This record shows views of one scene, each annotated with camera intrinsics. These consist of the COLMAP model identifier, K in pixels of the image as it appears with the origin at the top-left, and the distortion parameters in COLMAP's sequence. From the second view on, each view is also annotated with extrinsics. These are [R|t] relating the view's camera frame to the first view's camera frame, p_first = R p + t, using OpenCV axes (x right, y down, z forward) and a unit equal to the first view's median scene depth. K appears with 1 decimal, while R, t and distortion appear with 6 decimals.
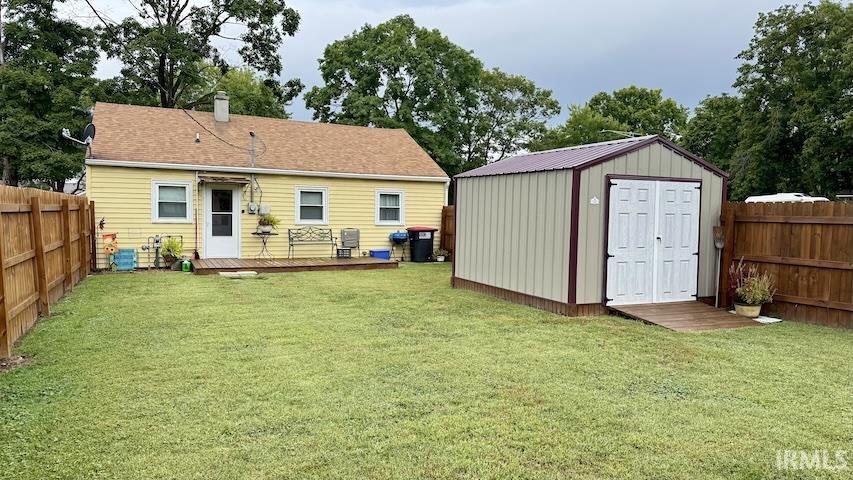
lens RADIAL K [[578.2, 0, 427.6], [0, 578.2, 236.6], [0, 0, 1]] dist [0.025237, -0.009197]
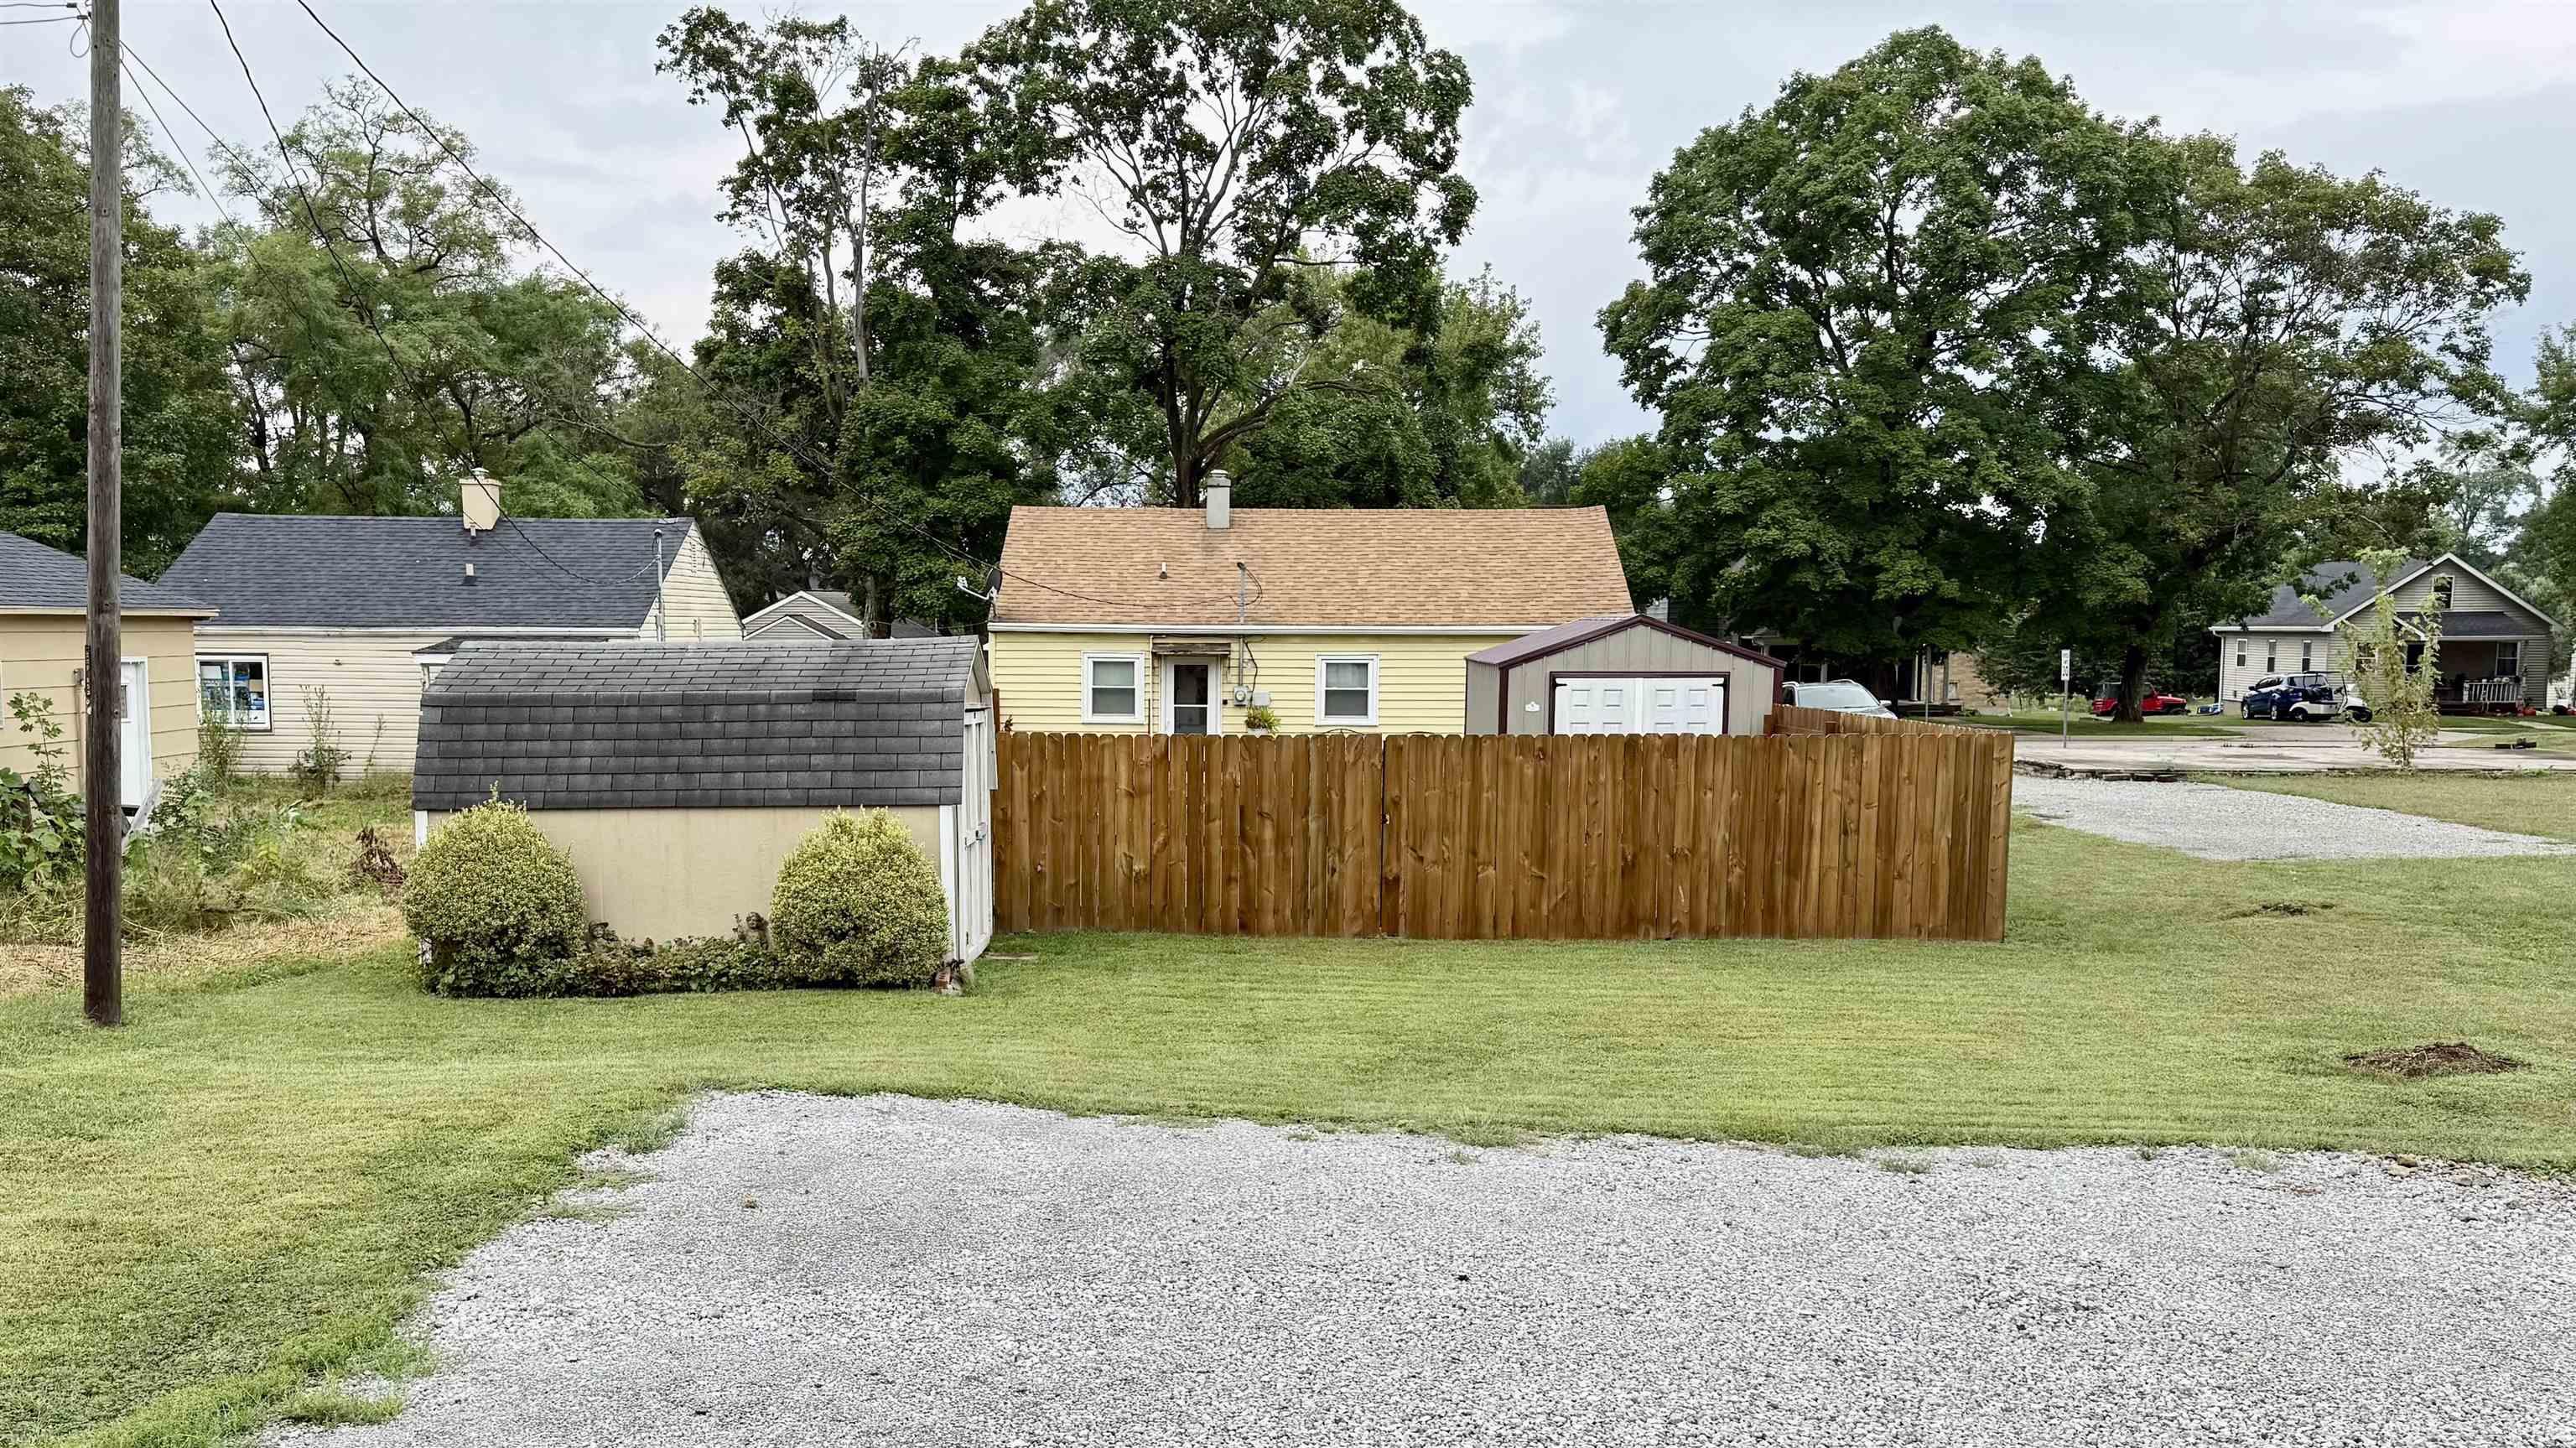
lens RADIAL K [[1847.6, 0, 1287.6], [0, 1847.6, 722.2], [0, 0, 1]] dist [0.020642, -0.009764]
pose [[0.923239, 0.001426, -0.384223, 0.190107], [-0.004904, 0.999955, -0.008073, -0.004006], [0.384195, 0.009337, 0.923205, -0.285486]]
